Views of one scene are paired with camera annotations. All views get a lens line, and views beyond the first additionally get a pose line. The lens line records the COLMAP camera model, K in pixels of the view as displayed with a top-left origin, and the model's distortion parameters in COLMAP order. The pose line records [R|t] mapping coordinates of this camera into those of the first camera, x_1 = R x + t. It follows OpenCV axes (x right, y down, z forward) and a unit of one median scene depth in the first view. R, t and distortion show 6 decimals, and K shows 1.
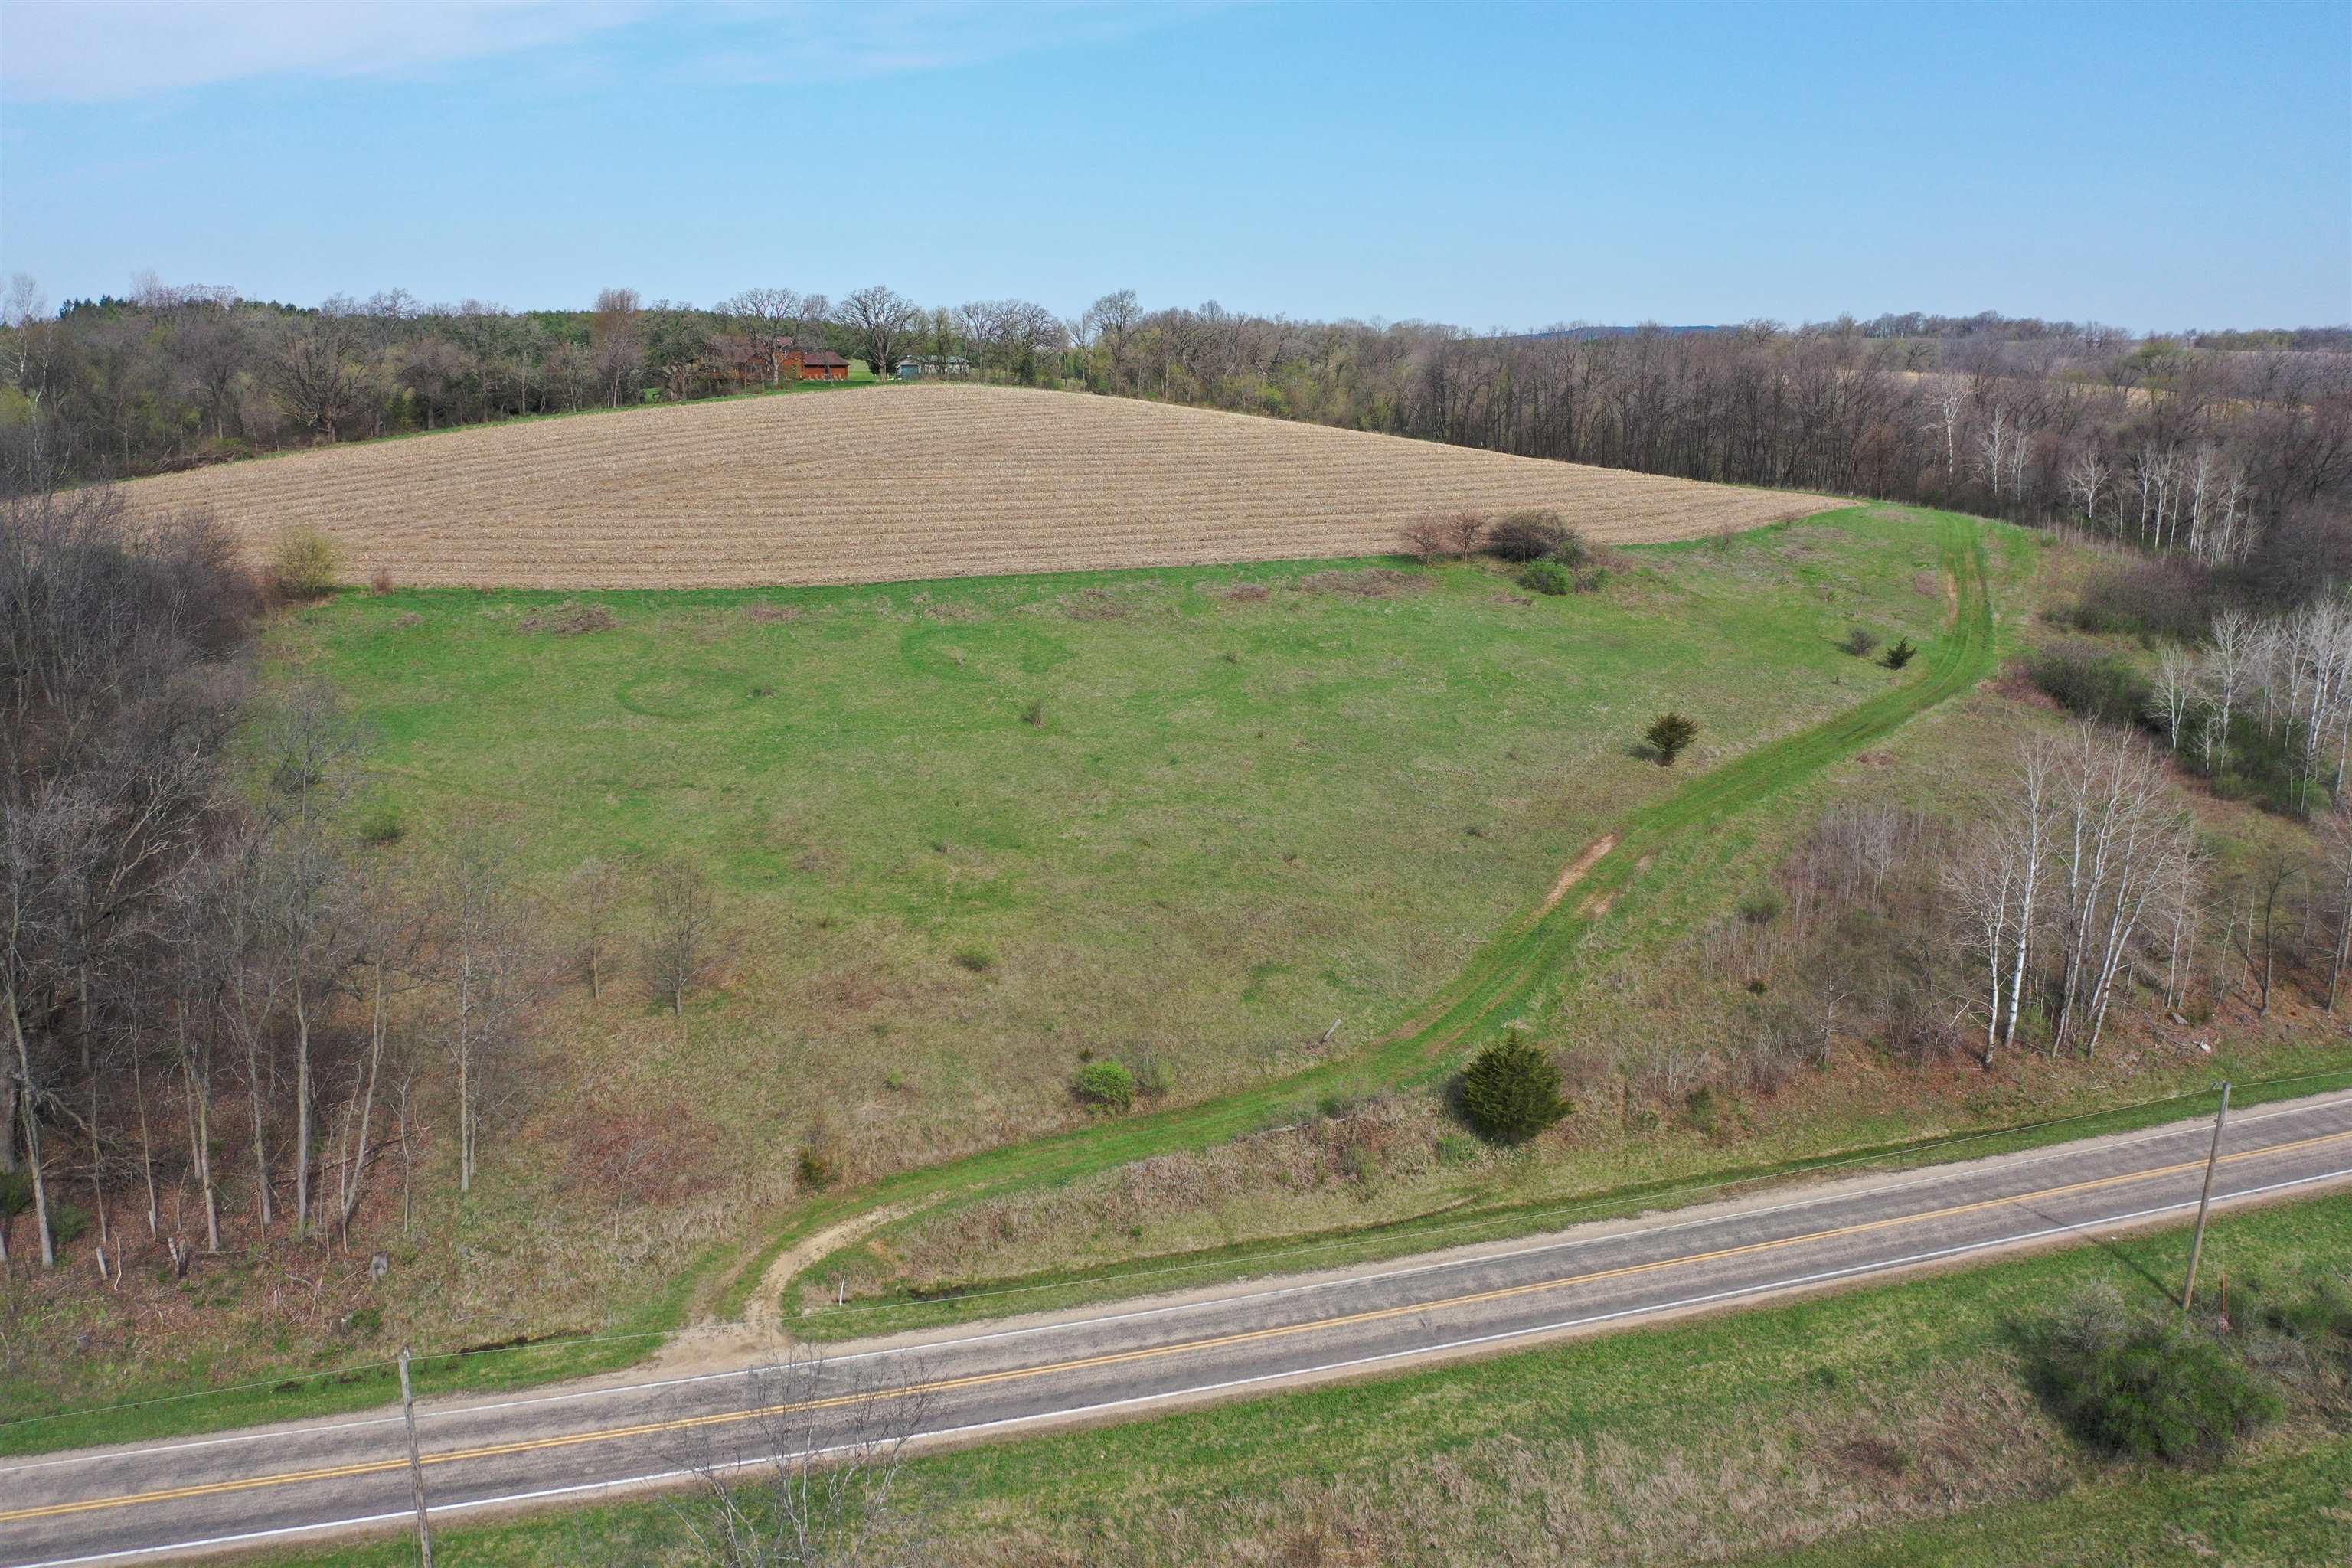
lens RADIAL K [[1846.9, 0, 1175.1], [0, 1846.9, 795.4], [0, 0, 1]] dist [0.012812, 0.003482]
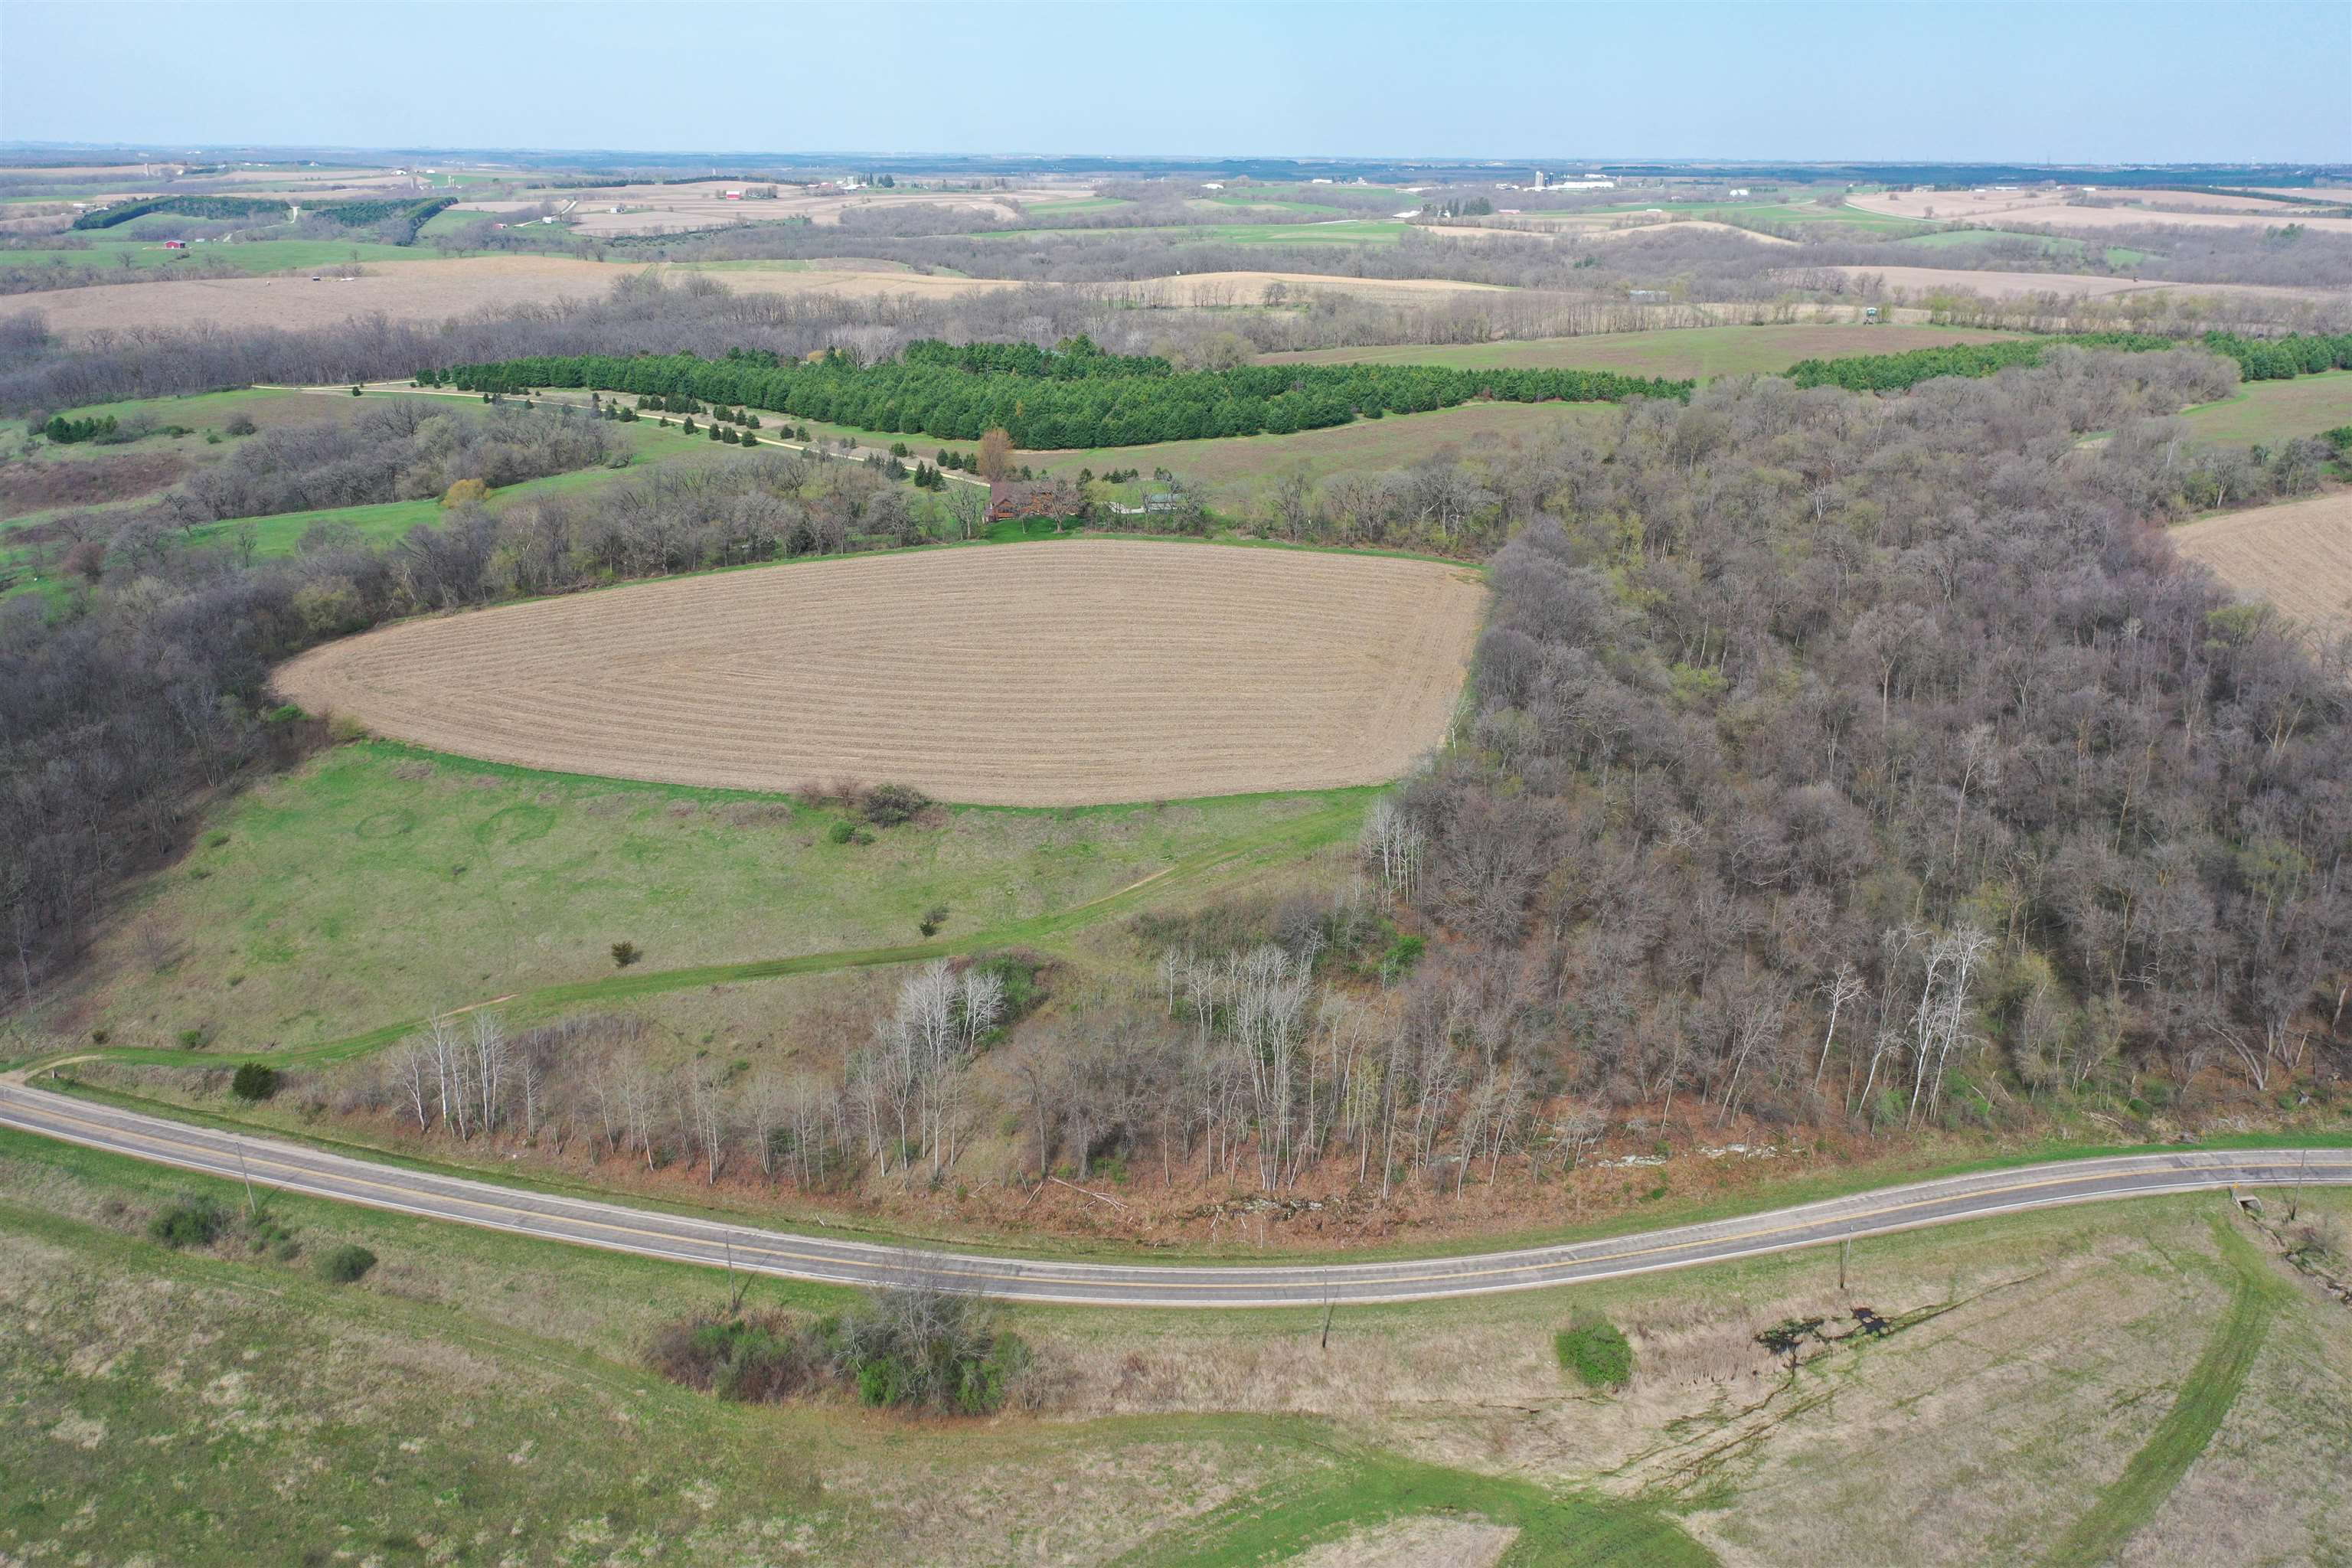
lens RADIAL K [[1846.9, 0, 1174.9], [0, 1846.9, 788.5], [0, 0, 1]] dist [0.012812, 0.003482]
pose [[0.783558, 0.205141, -0.586477, 2.851907], [-0.145408, 0.978254, 0.147907, -0.898099], [0.604065, -0.030615, 0.796347, -0.382418]]
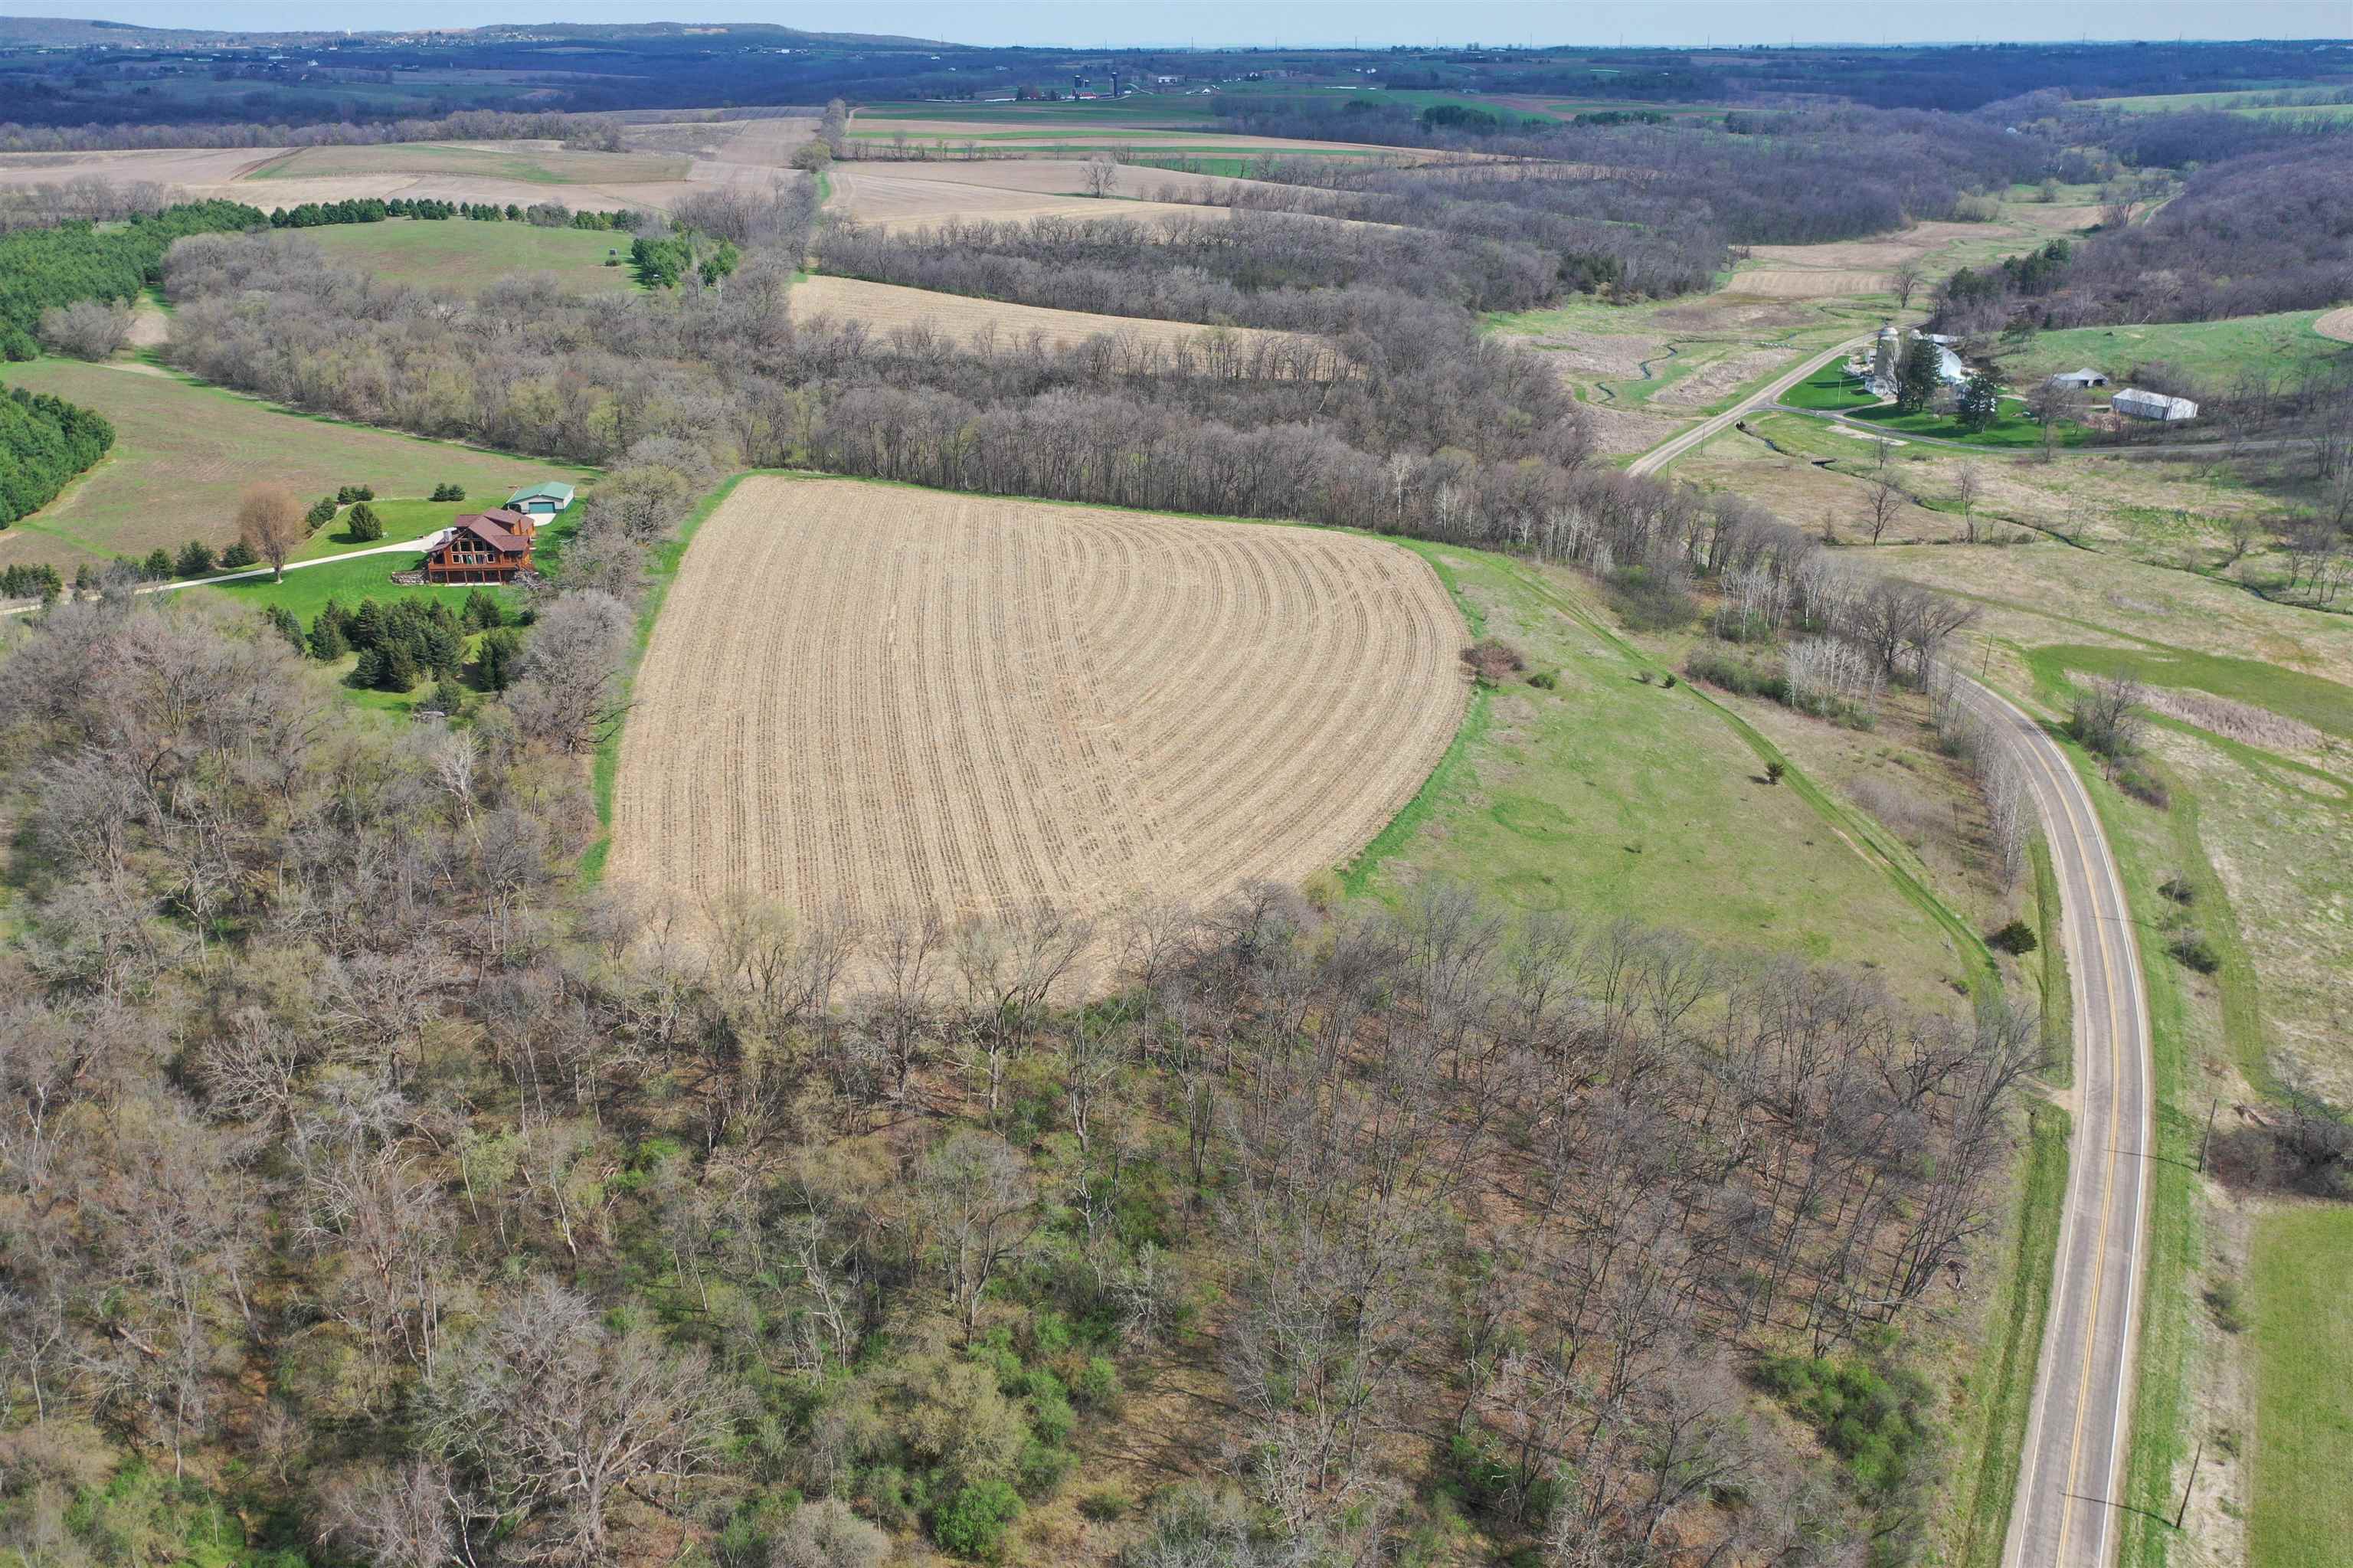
lens RADIAL K [[1847.8, 0, 1181.1], [0, 1847.8, 779.2], [0, 0, 1]] dist [0.012812, 0.003482]
pose [[0.648902, -0.285778, 0.705165, -2.746010], [0.174520, 0.957979, 0.227638, -1.010590], [-0.740587, -0.024650, 0.671509, -0.003334]]
